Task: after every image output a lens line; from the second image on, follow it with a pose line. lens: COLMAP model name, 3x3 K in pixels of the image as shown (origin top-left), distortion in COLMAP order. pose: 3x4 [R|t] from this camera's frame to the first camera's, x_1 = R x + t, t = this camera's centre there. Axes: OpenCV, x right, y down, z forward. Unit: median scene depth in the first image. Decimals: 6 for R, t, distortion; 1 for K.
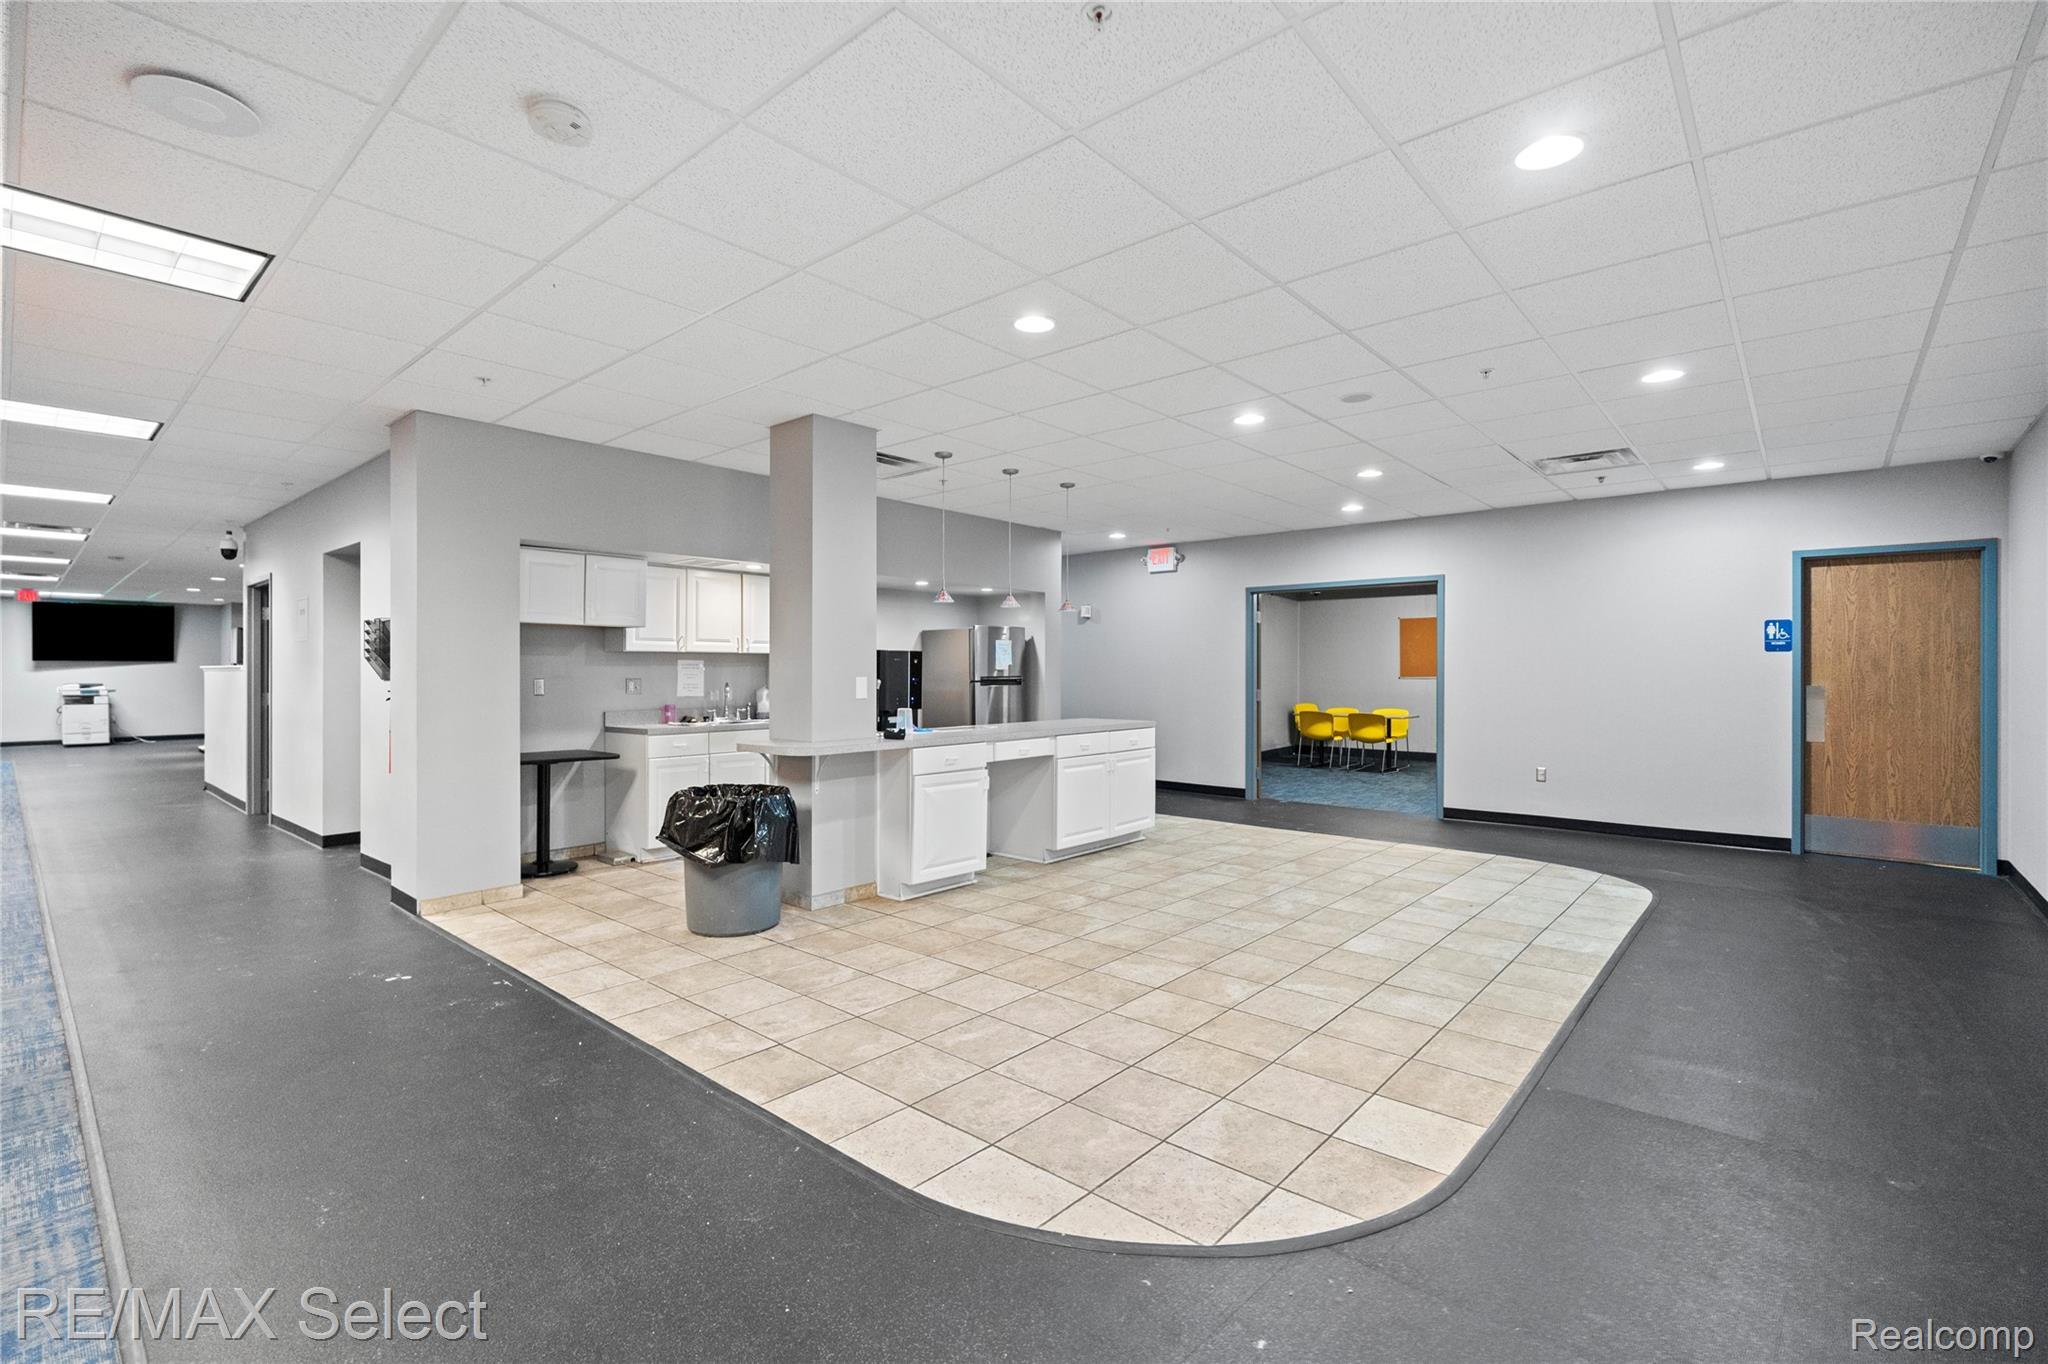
lens RADIAL K [[912.9, 0, 1039.0], [0, 912.9, 671.3], [0, 0, 1]] dist [-0.001554, 0.000596]
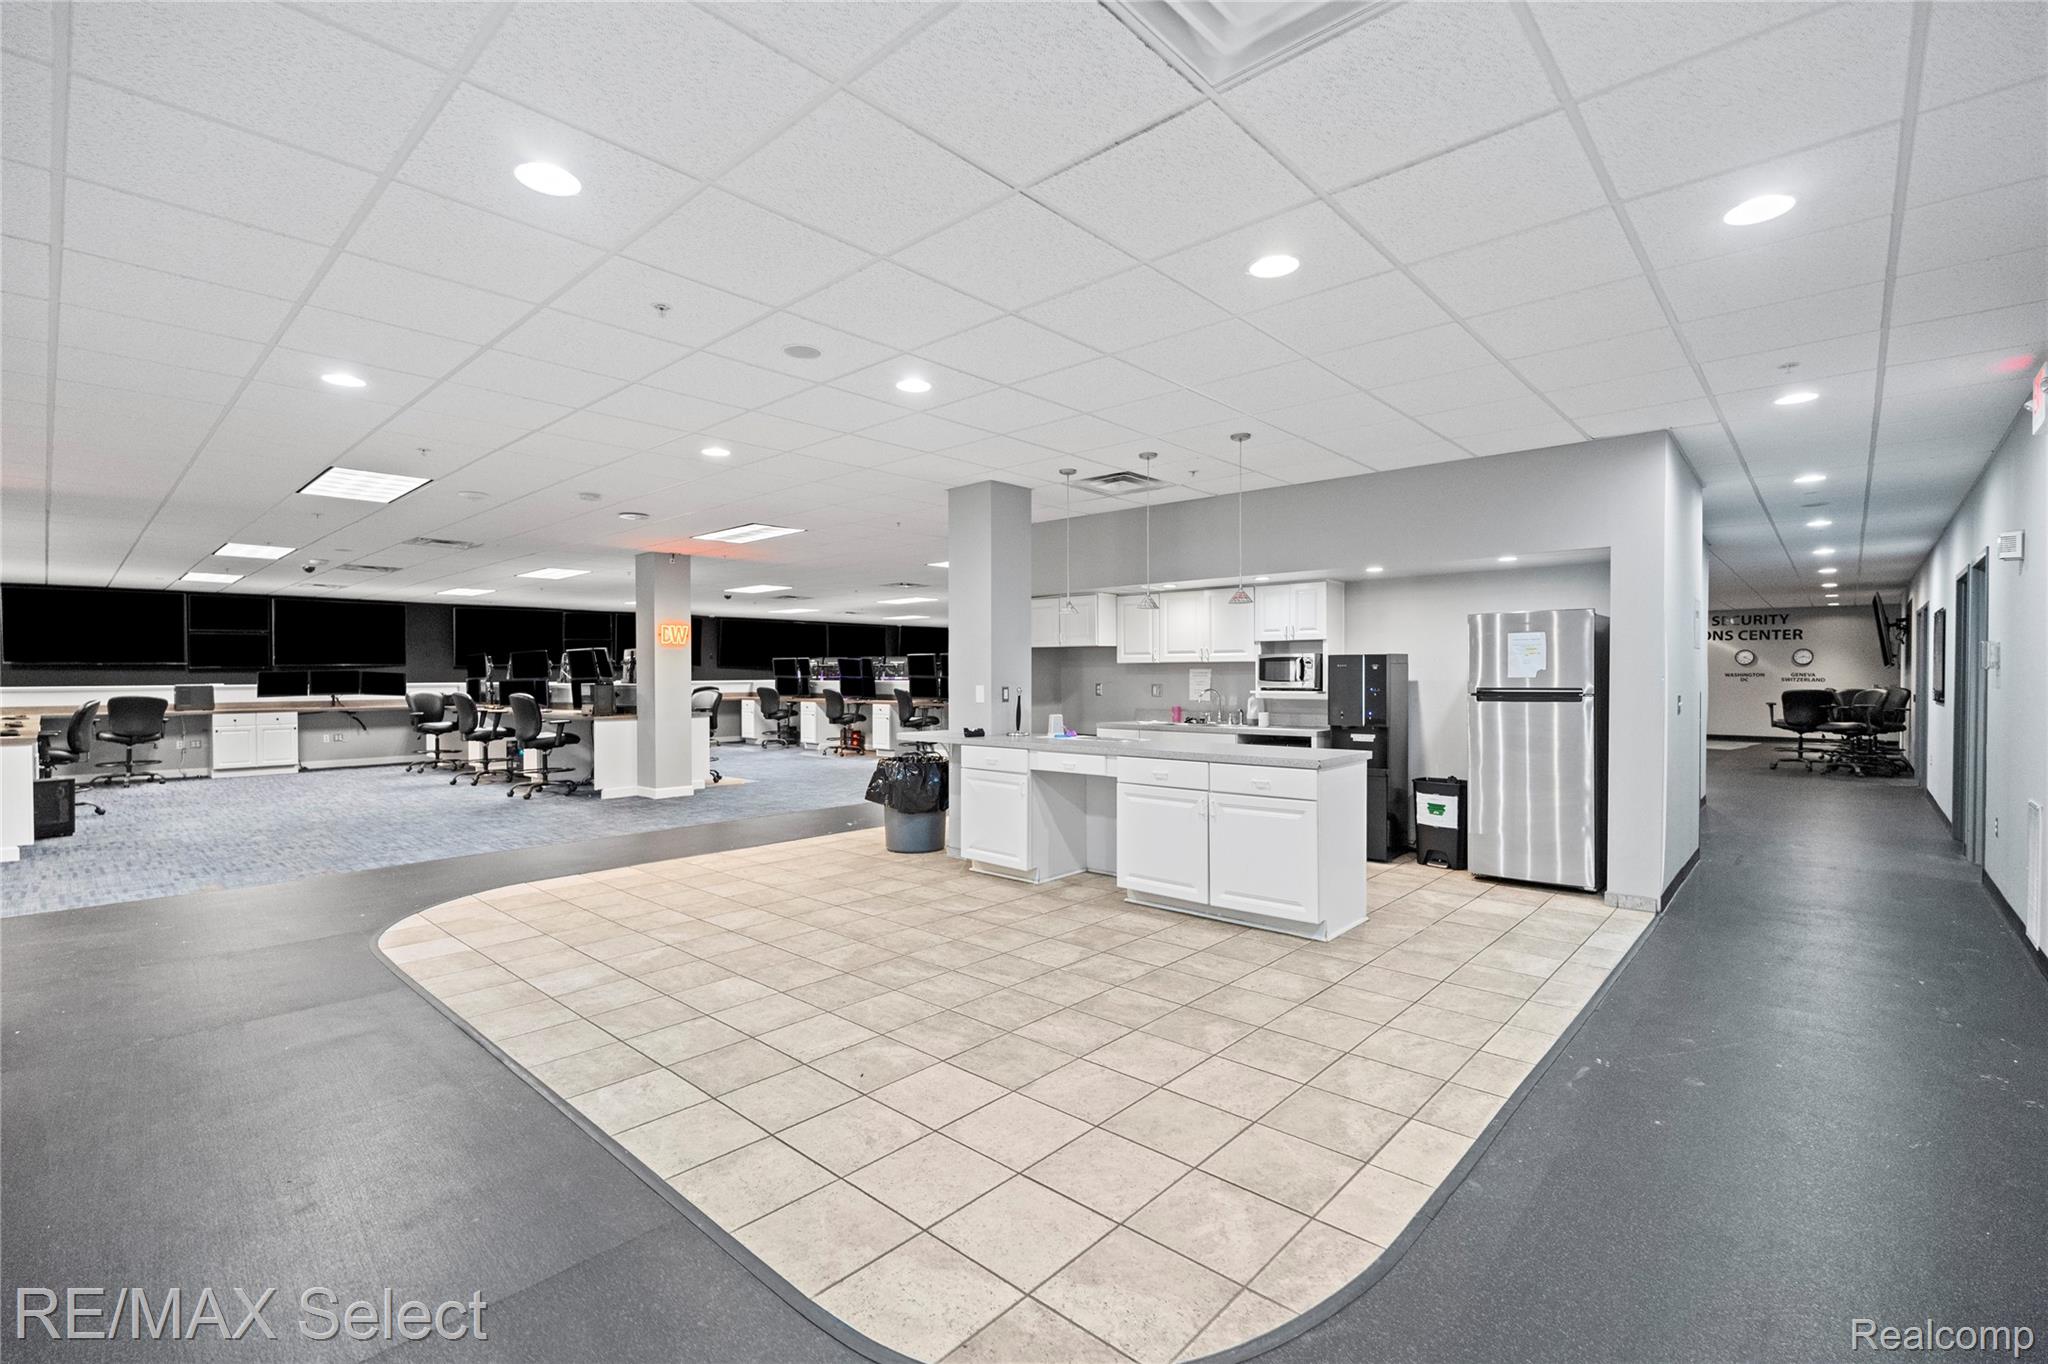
lens RADIAL K [[912.9, 0, 1023.1], [0, 912.9, 681.7], [0, 0, 1]] dist [-0.001554, 0.000596]
pose [[-0.037593, 0.010057, -0.999243, 1.049878], [0.003331, 0.999945, 0.009939, -0.011576], [0.999288, -0.002955, -0.037624, 1.103151]]
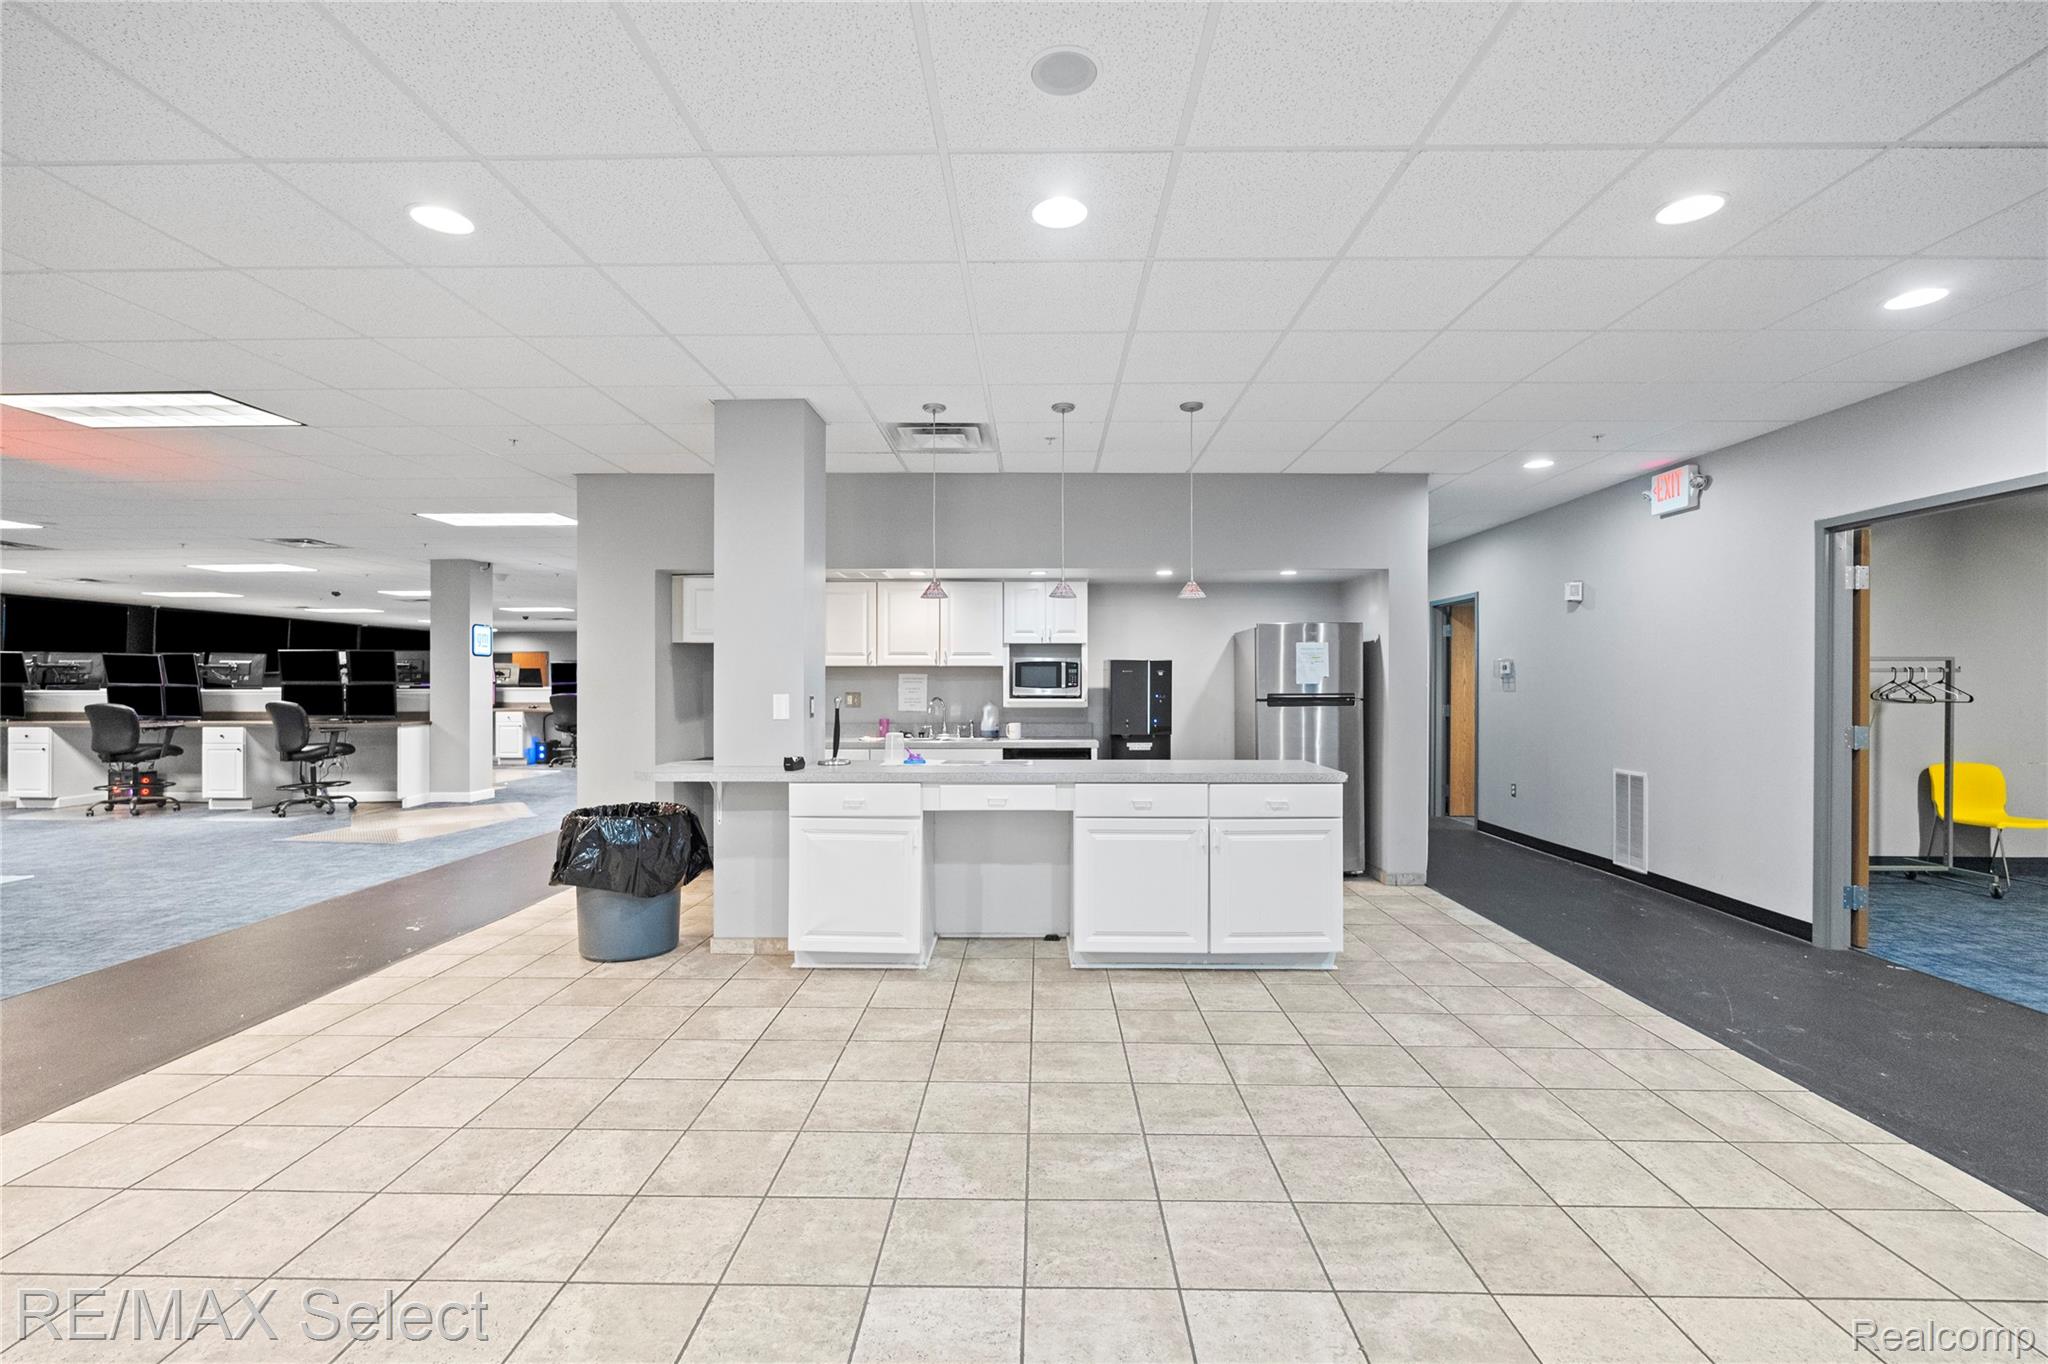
lens RADIAL K [[912.9, 0, 1023.8], [0, 912.9, 683.4], [0, 0, 1]] dist [-0.001554, 0.000596]
pose [[0.634741, 0.002074, -0.772722, 0.608787], [-0.000999, 0.999998, 0.001863, -0.006033], [0.772725, -0.000410, 0.634741, 0.631024]]
